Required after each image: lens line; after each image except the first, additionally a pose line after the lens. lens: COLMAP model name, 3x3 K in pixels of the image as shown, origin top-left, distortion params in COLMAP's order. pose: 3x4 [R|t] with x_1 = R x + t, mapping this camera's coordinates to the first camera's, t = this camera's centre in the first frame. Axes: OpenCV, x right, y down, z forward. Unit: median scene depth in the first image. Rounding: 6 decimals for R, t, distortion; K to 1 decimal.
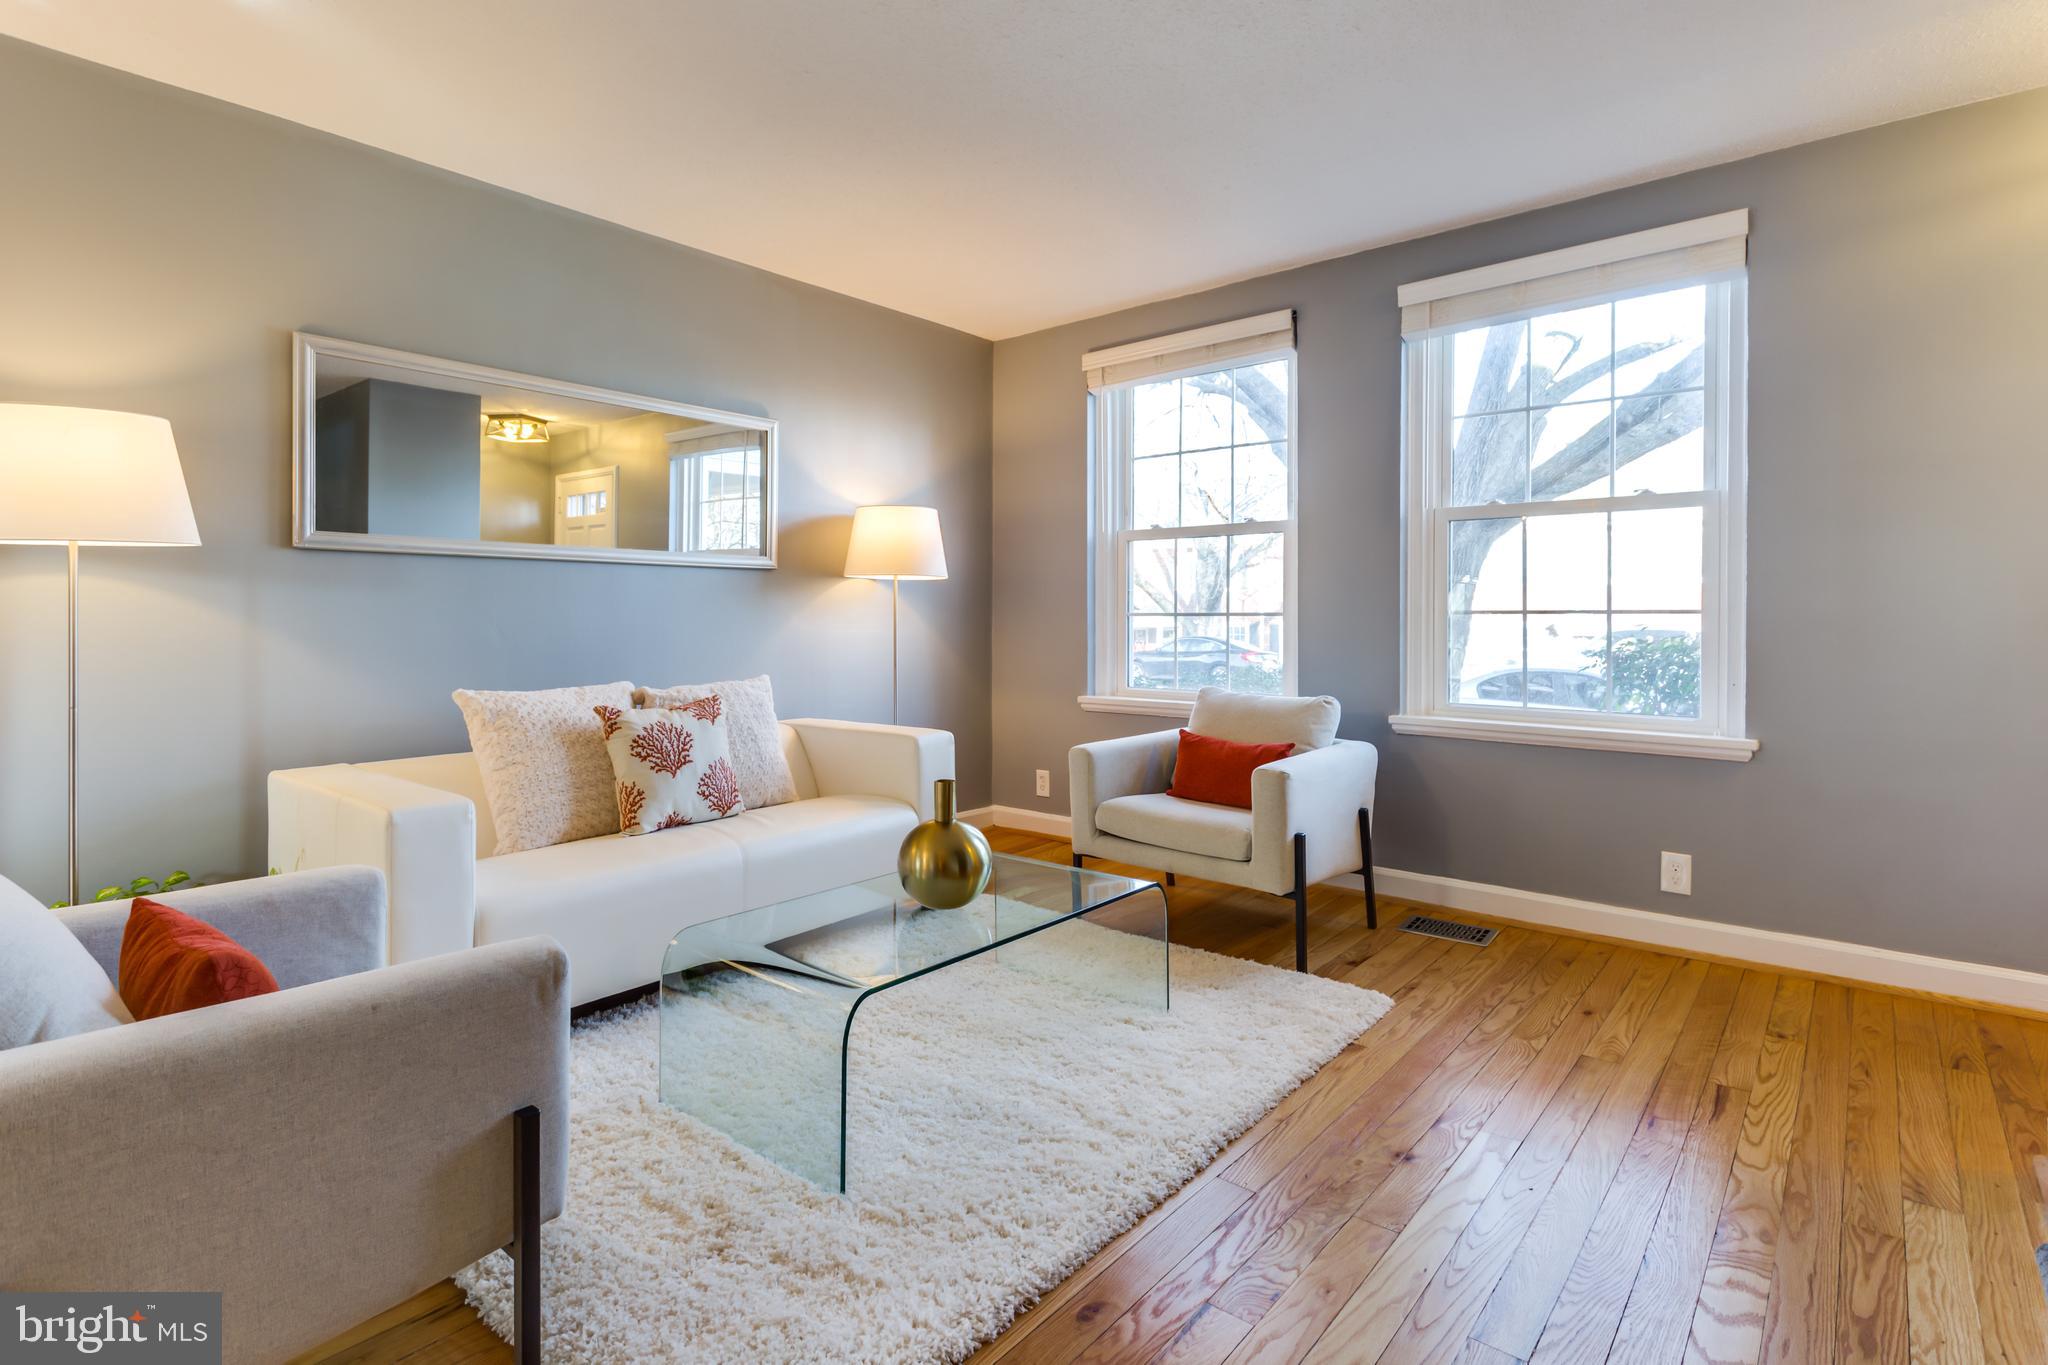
lens RADIAL K [[1005.8, 0, 1026.5], [0, 1005.8, 613.4], [0, 0, 1]] dist [0.001266, -0.000129]
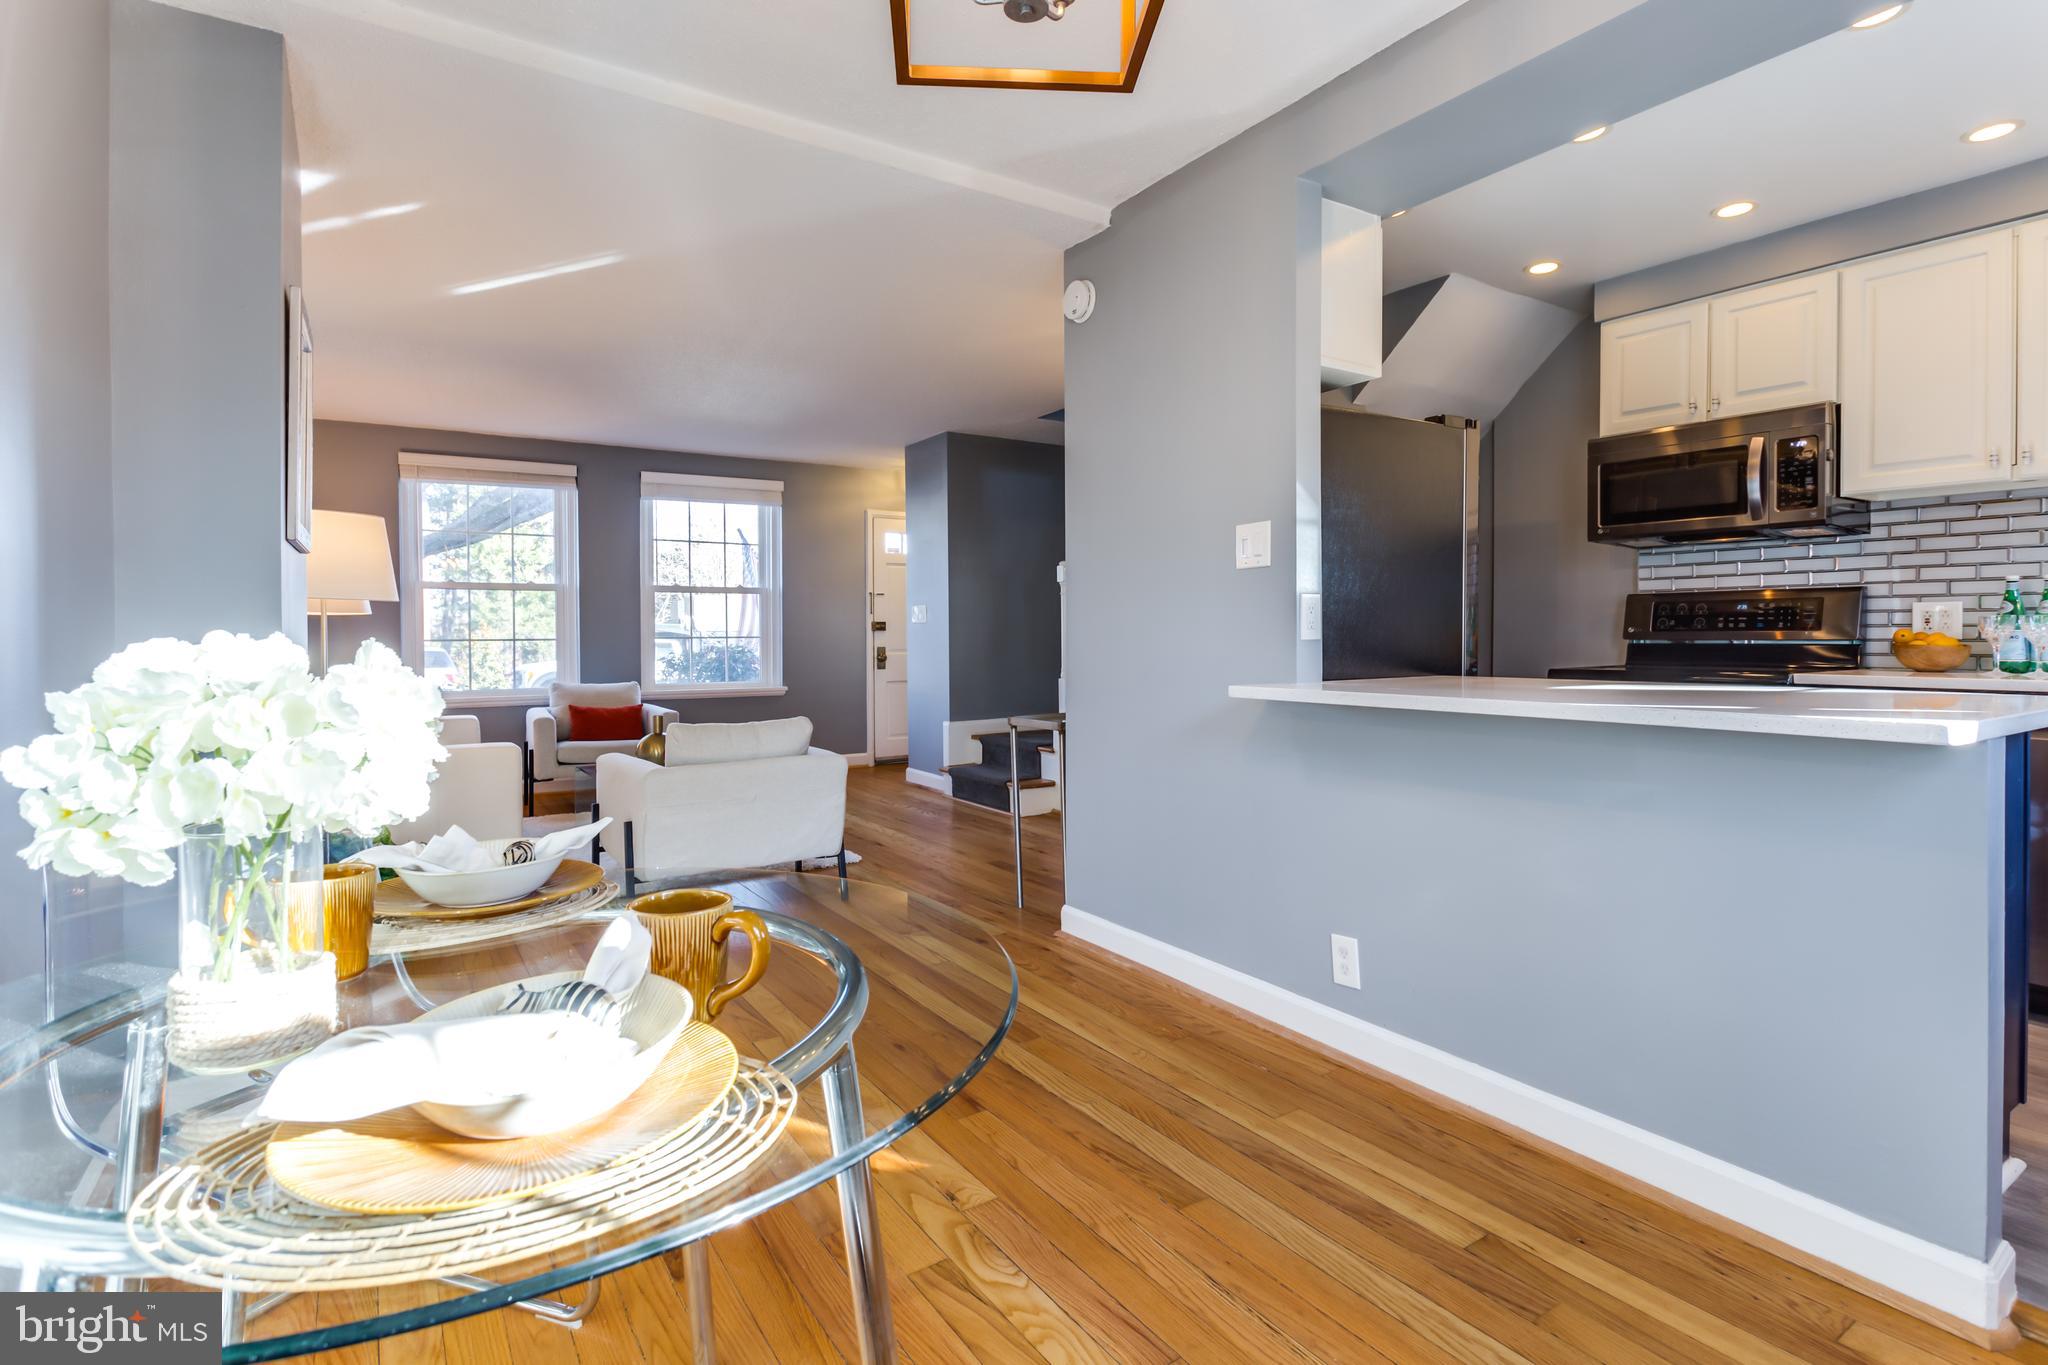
lens RADIAL K [[994.8, 0, 1022.4], [0, 994.8, 635.7], [0, 0, 1]] dist [0.005279, -0.005148]
pose [[0.291361, -0.003411, 0.956607, -1.472896], [0.002703, 0.999993, 0.002742, -0.010963], [-0.956609, 0.001787, 0.291368, -0.313599]]
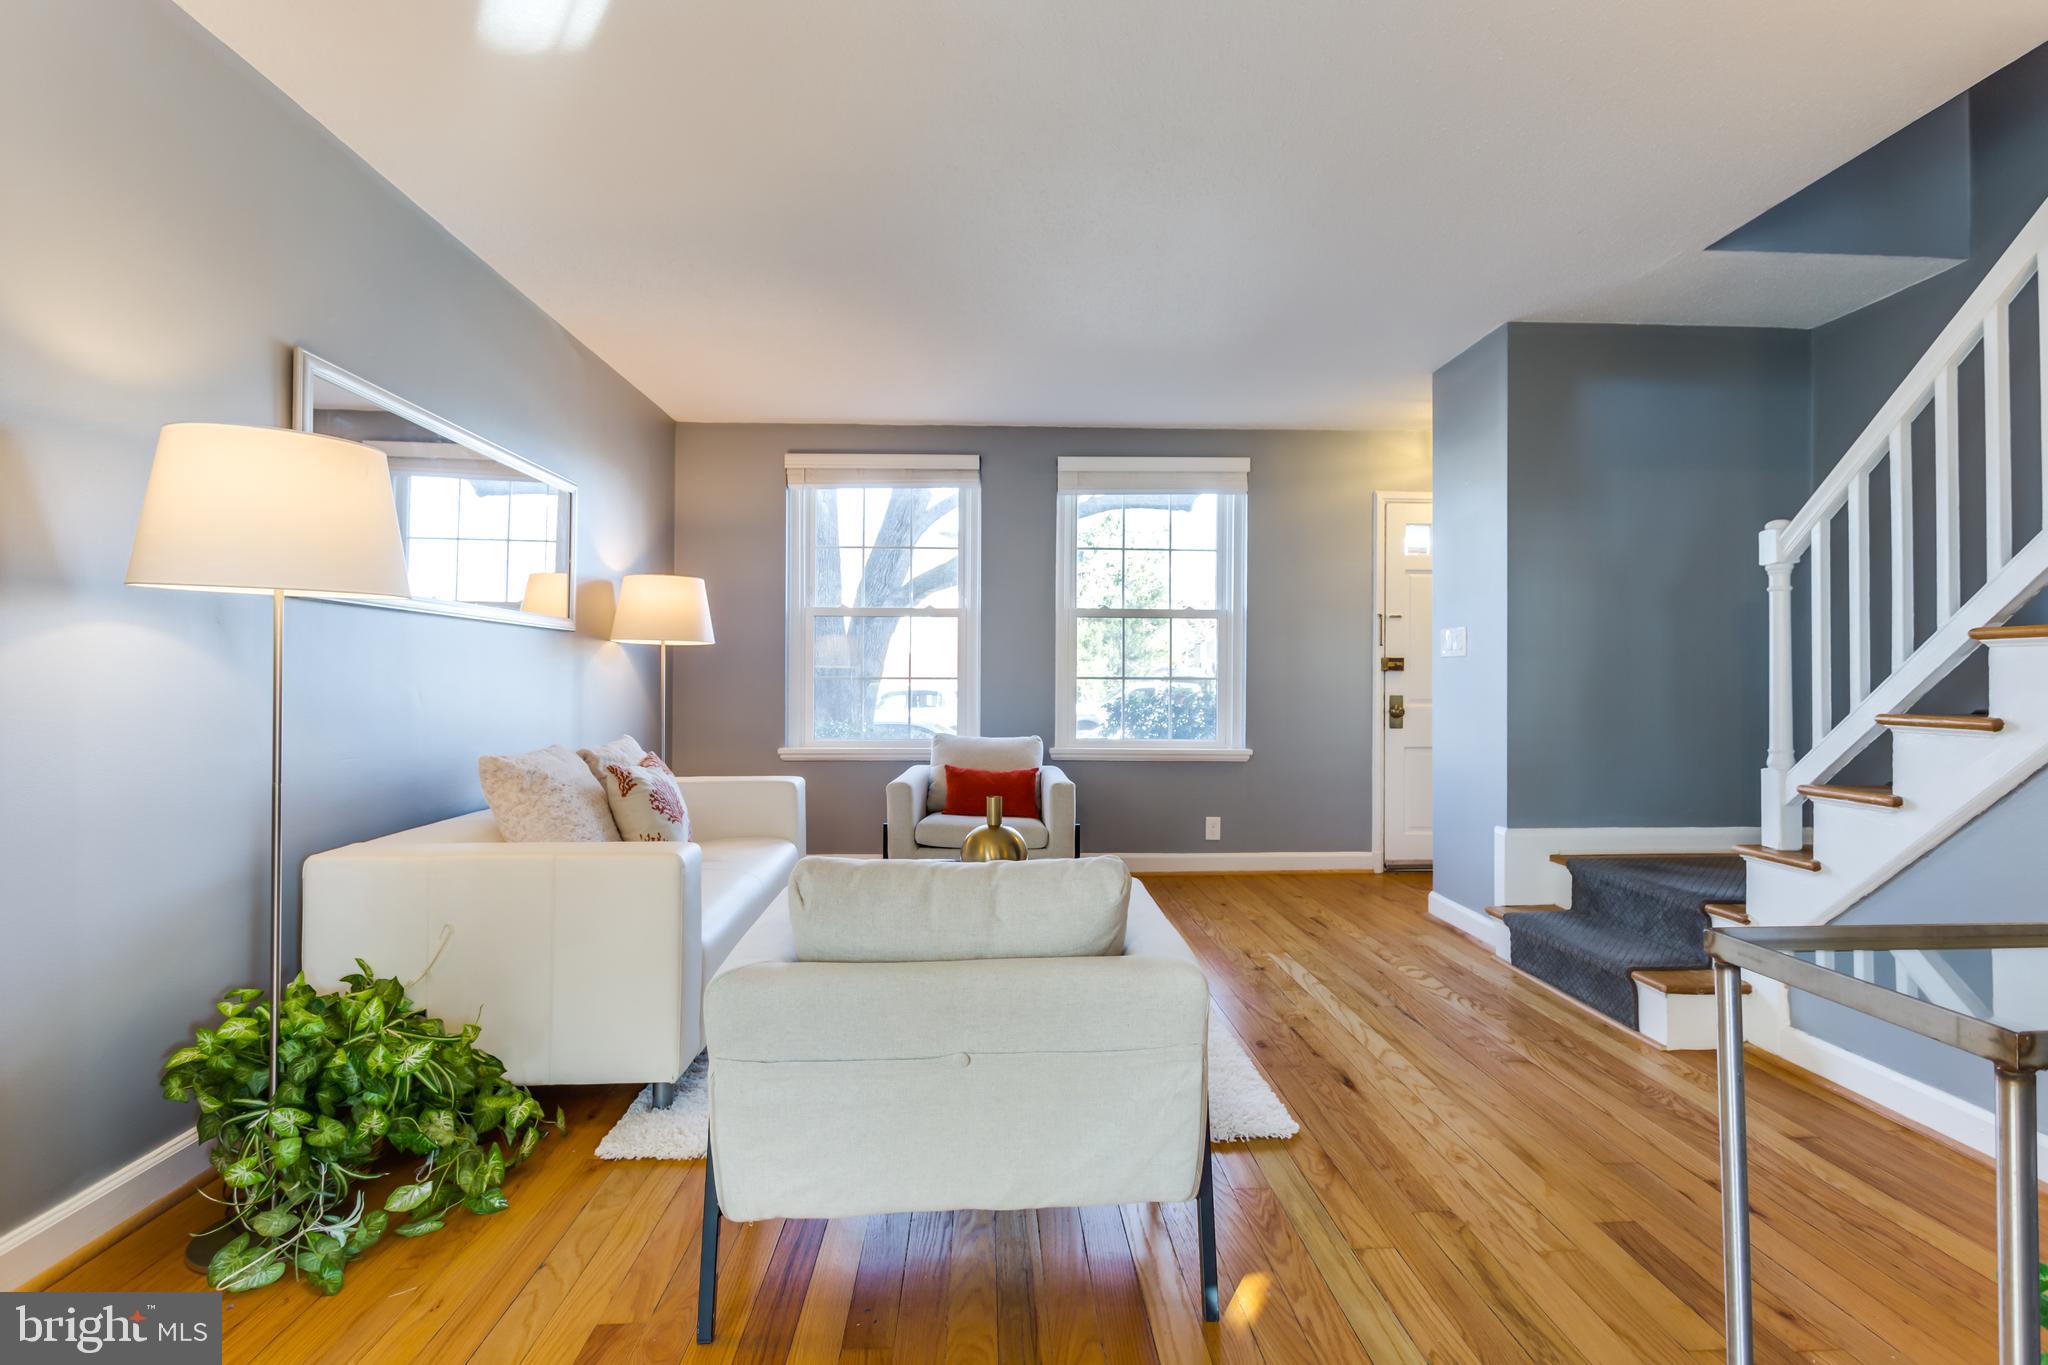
lens RADIAL K [[982.1, 0, 1027.7], [0, 982.1, 676.9], [0, 0, 1]] dist [0.001626, -0.000157]
pose [[0.737080, 0.006730, 0.675772, -0.738698], [-0.007777, 0.999969, -0.001476, -0.000498], [-0.675760, -0.004167, 0.737110, -0.036987]]
